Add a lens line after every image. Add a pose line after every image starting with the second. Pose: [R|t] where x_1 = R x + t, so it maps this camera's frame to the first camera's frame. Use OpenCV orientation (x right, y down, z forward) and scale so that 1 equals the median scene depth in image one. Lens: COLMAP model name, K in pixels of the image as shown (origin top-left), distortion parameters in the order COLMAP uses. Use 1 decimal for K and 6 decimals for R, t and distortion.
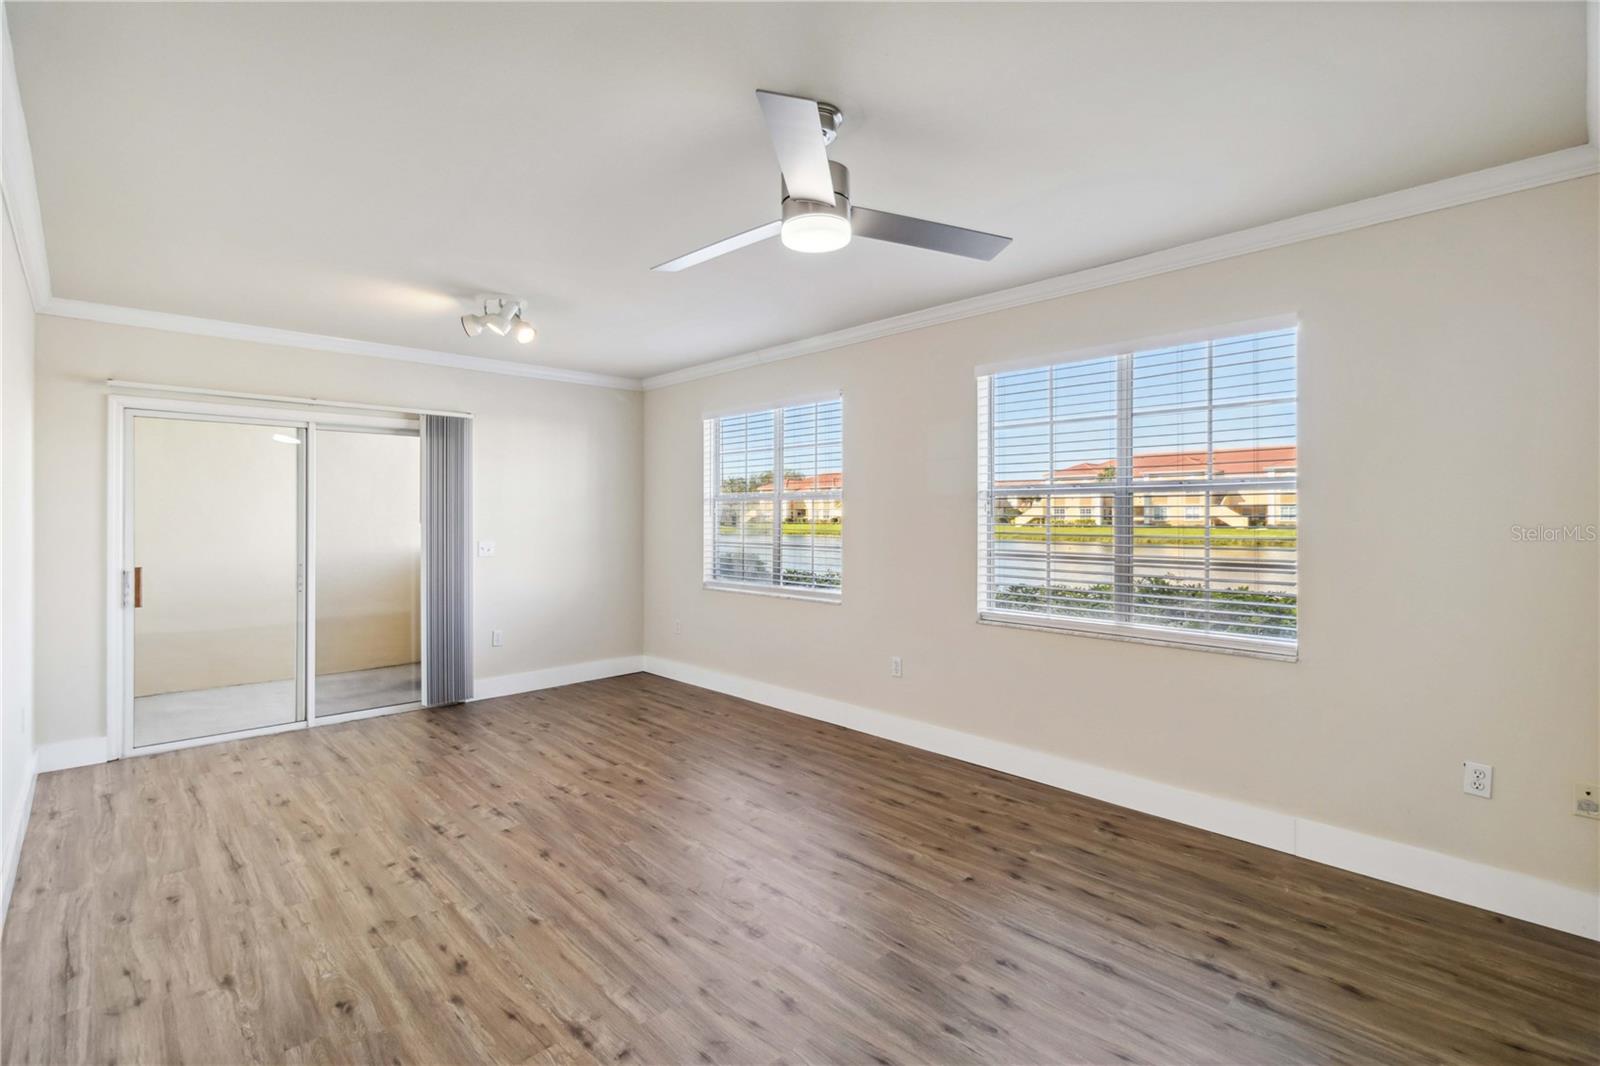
lens RADIAL K [[745.6, 0, 800.2], [0, 745.6, 509.2], [0, 0, 1]] dist [0.003475, 0.001046]
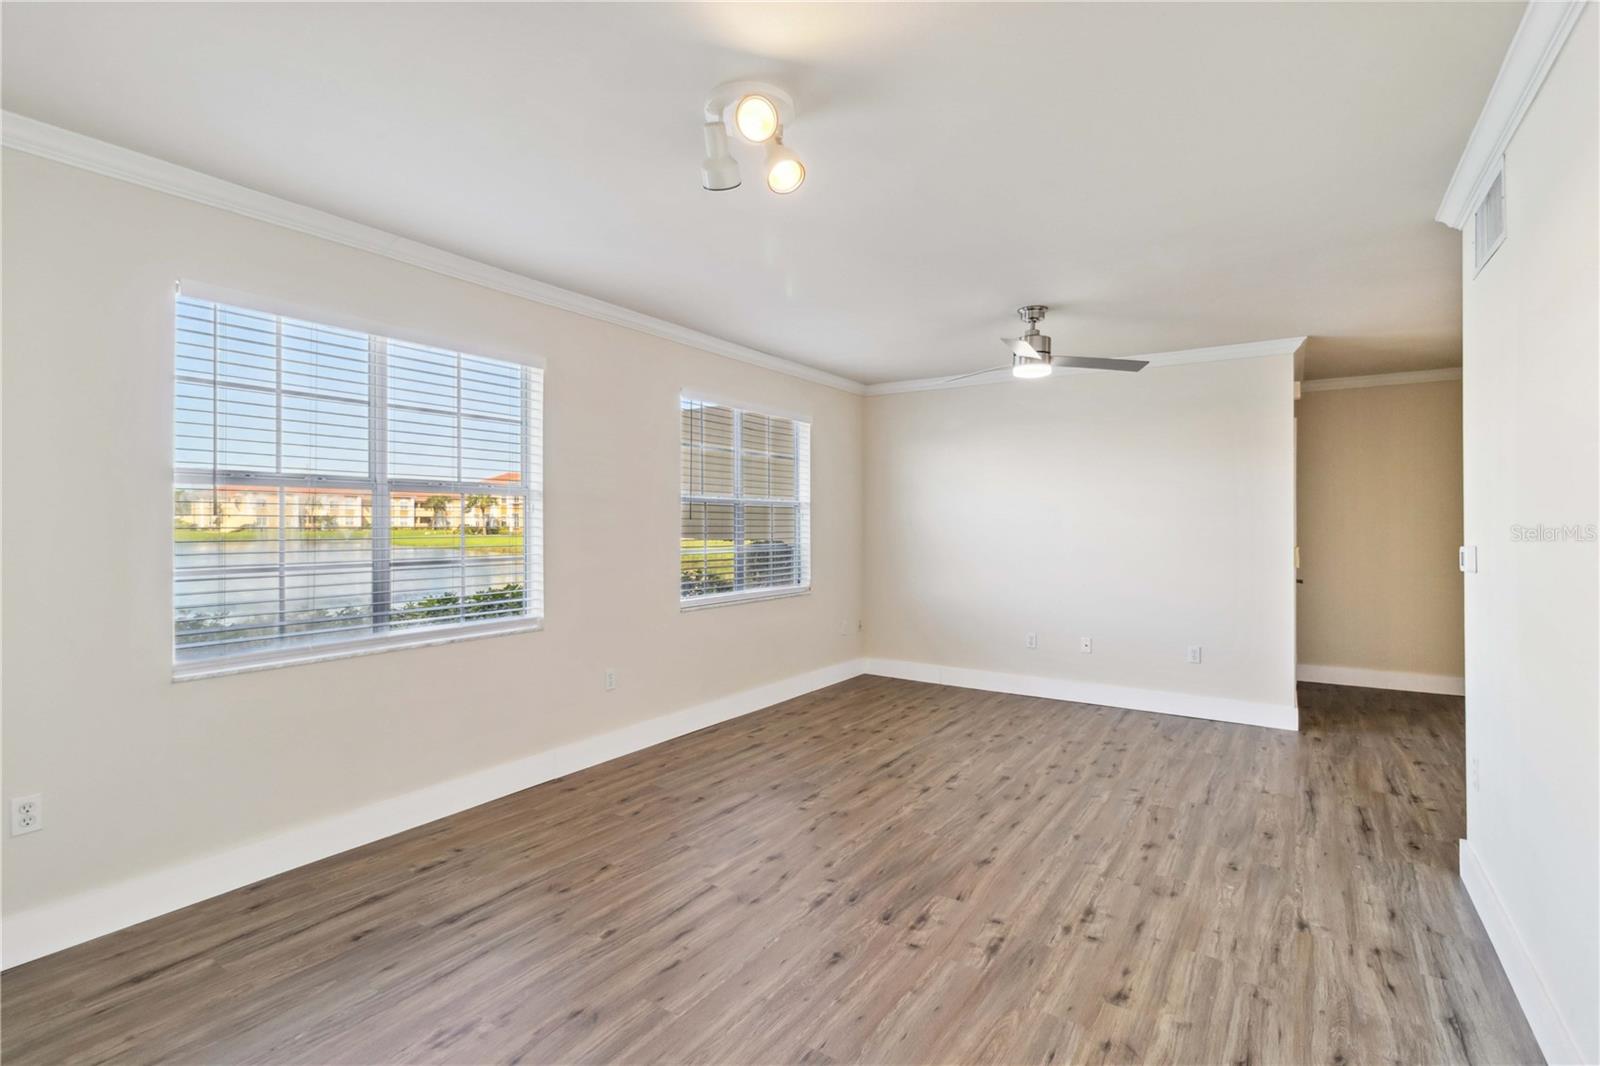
lens RADIAL K [[745.6, 0, 800.2], [0, 745.6, 509.2], [0, 0, 1]] dist [0.003475, 0.001046]
pose [[-0.221701, 0.018936, 0.974931, -1.221711], [-0.008530, 0.999736, -0.021358, 0.023844], [-0.975077, -0.013052, -0.221481, 1.426800]]
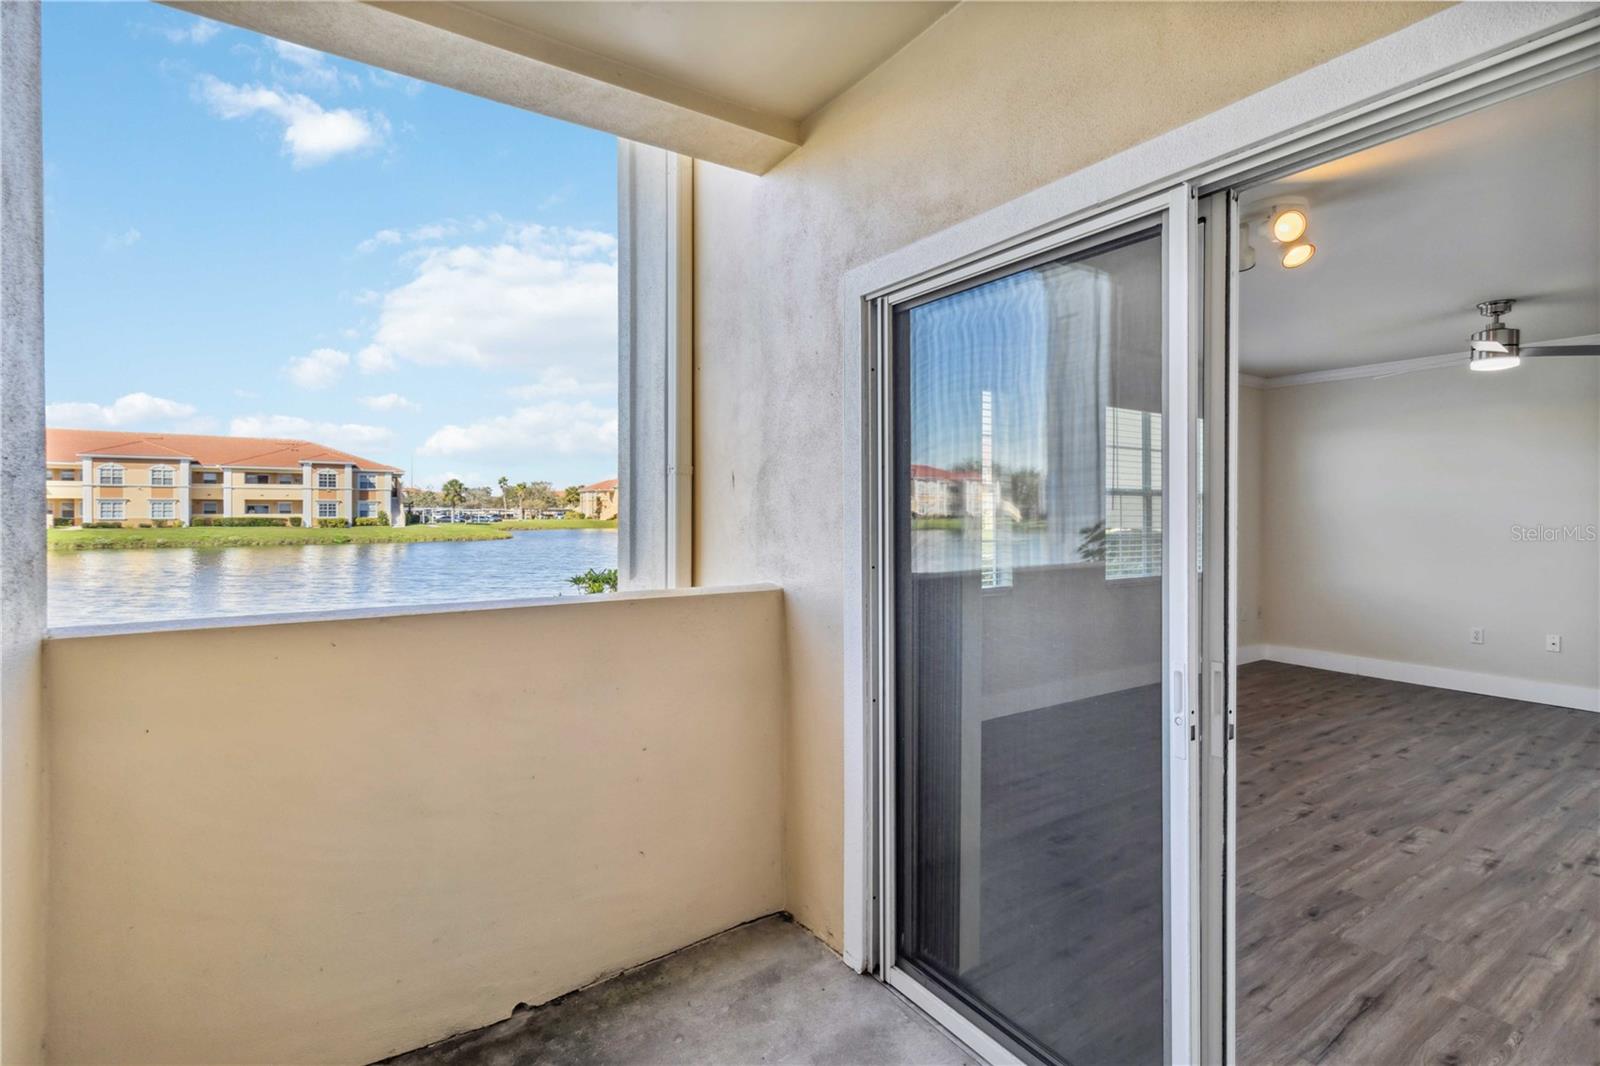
lens RADIAL K [[745.6, 0, 800.2], [0, 745.6, 509.2], [0, 0, 1]] dist [0.003475, 0.001046]
pose [[0.168573, 0.005098, 0.985676, -1.575438], [-0.008474, 0.999957, -0.003723, 0.023336], [-0.985653, -0.007725, 0.168609, 1.749305]]
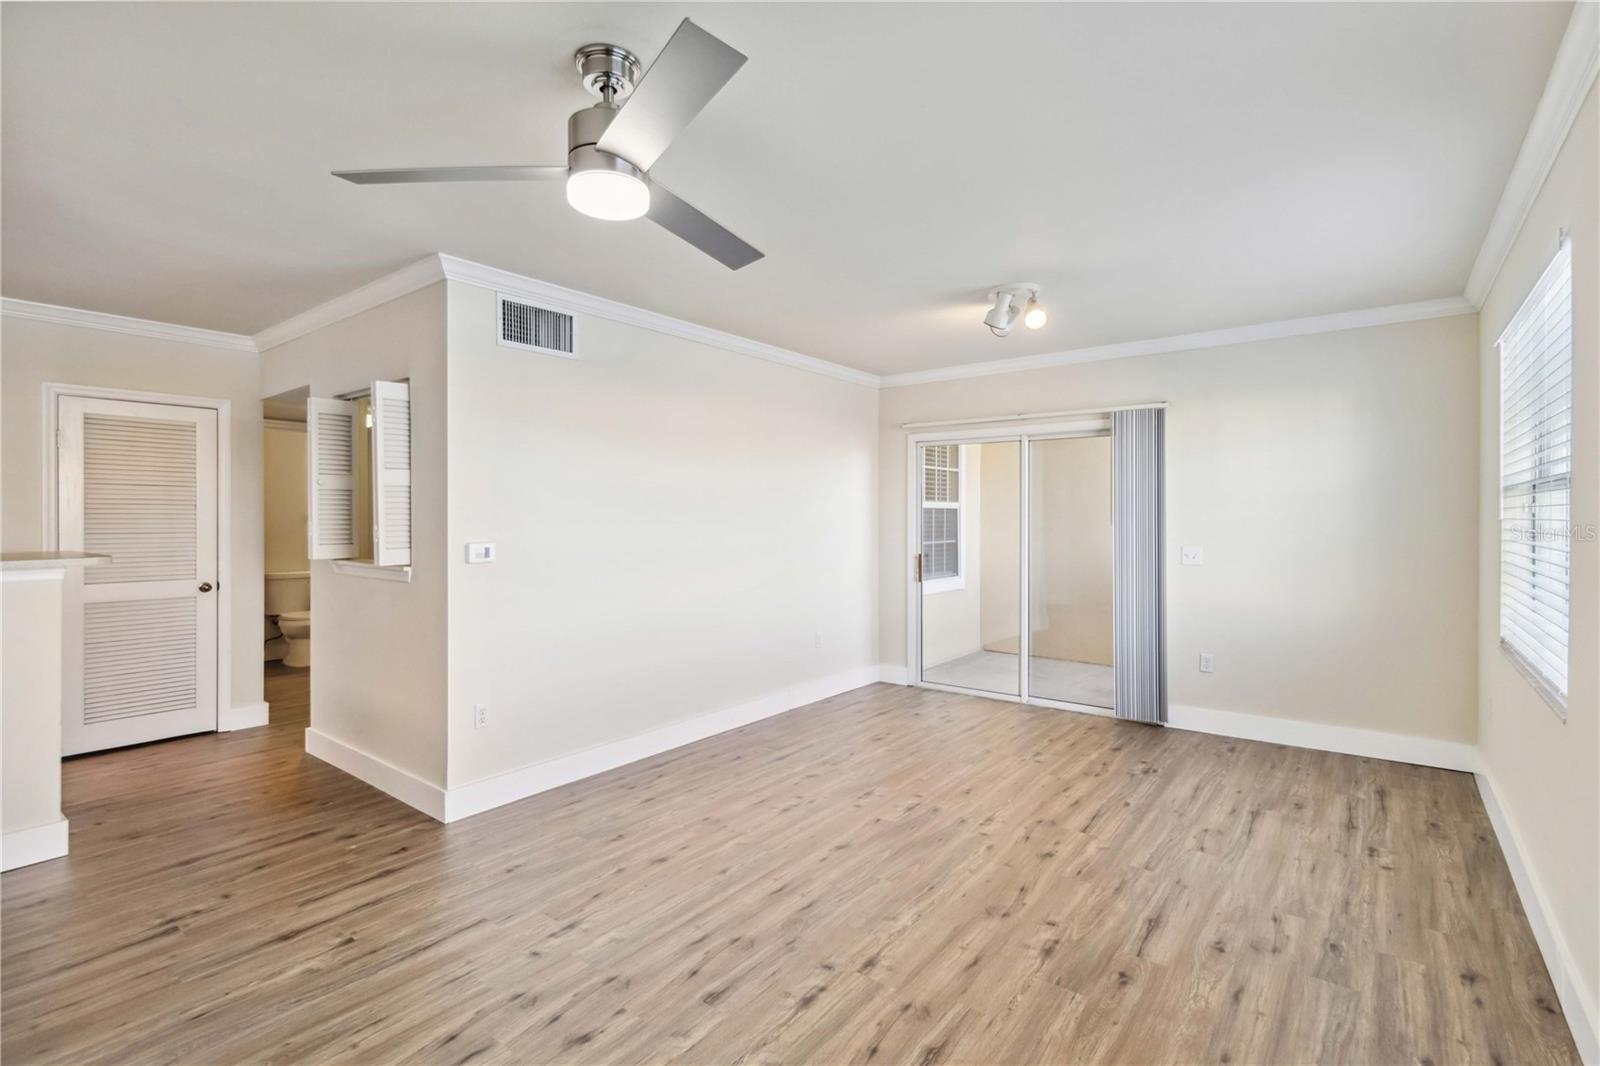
lens RADIAL K [[745.6, 0, 800.2], [0, 745.6, 509.2], [0, 0, 1]] dist [0.003475, 0.001046]
pose [[0.152654, -0.009147, -0.988237, 0.656786], [0.009250, 0.999927, -0.007827, 0.003643], [0.988236, -0.007946, 0.152728, 0.774312]]
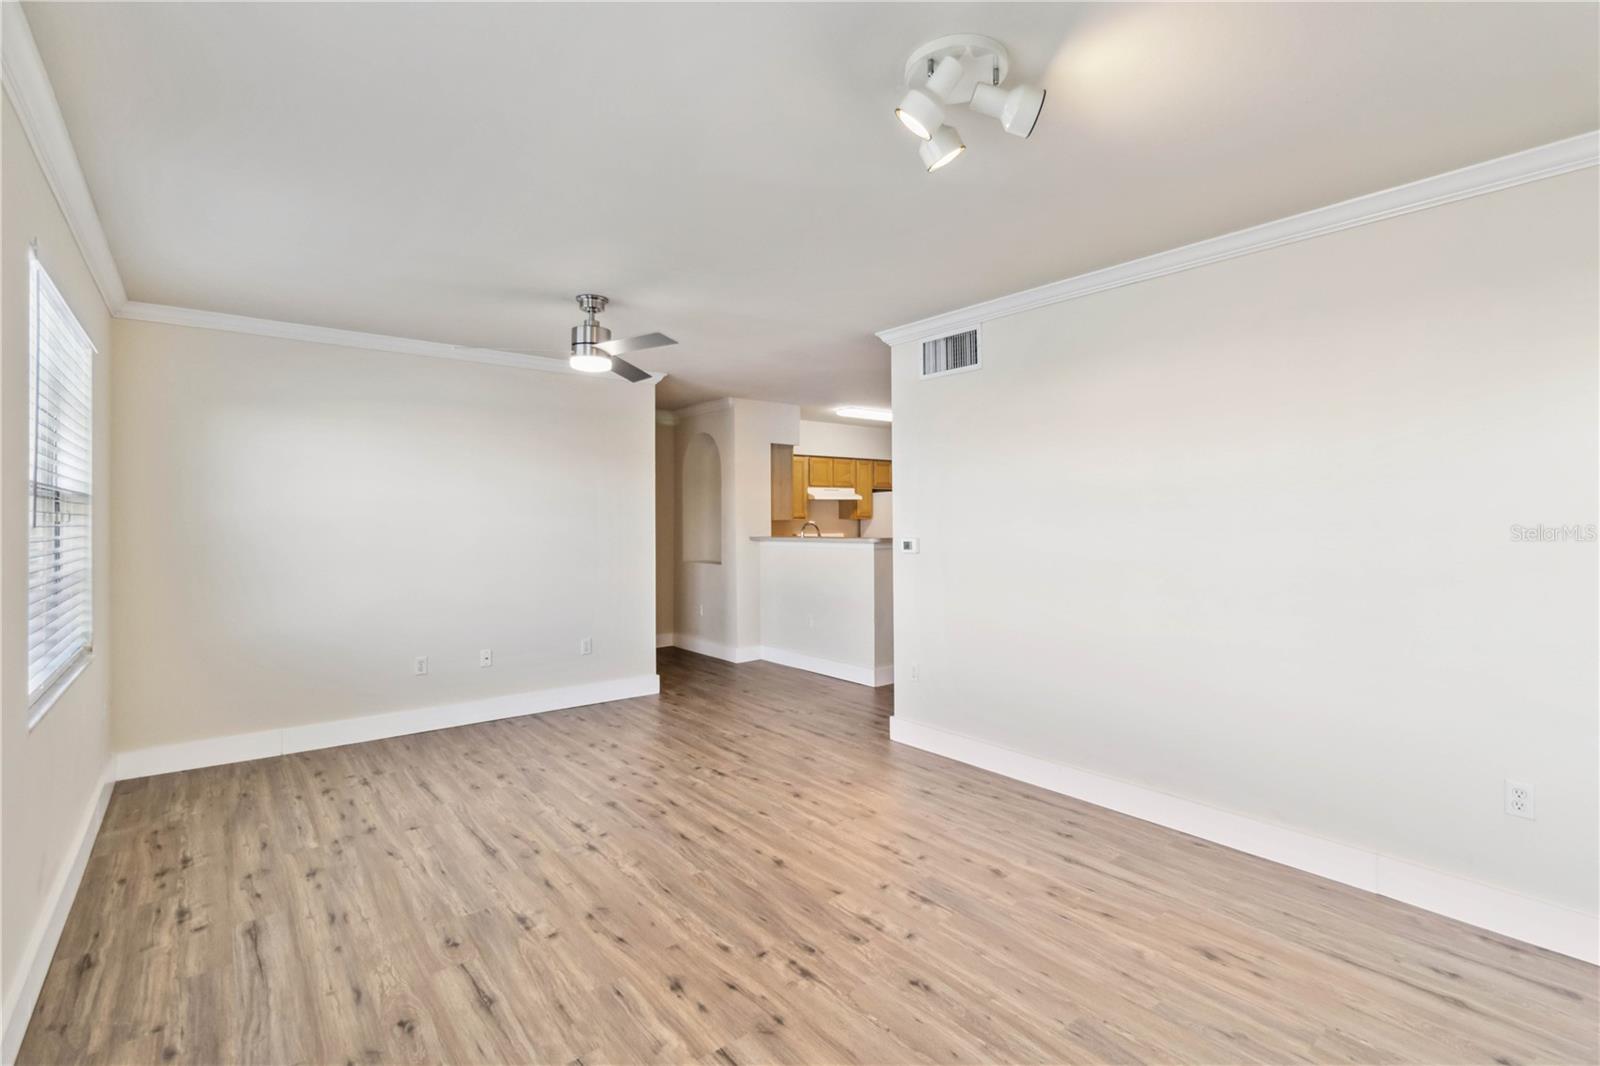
lens RADIAL K [[745.6, 0, 800.2], [0, 745.6, 509.2], [0, 0, 1]] dist [0.003475, 0.001046]
pose [[-0.996162, 0.007076, 0.087237, -0.450213], [0.005272, 0.999768, -0.020894, 0.014348], [-0.087364, -0.020354, -0.995968, 1.950858]]
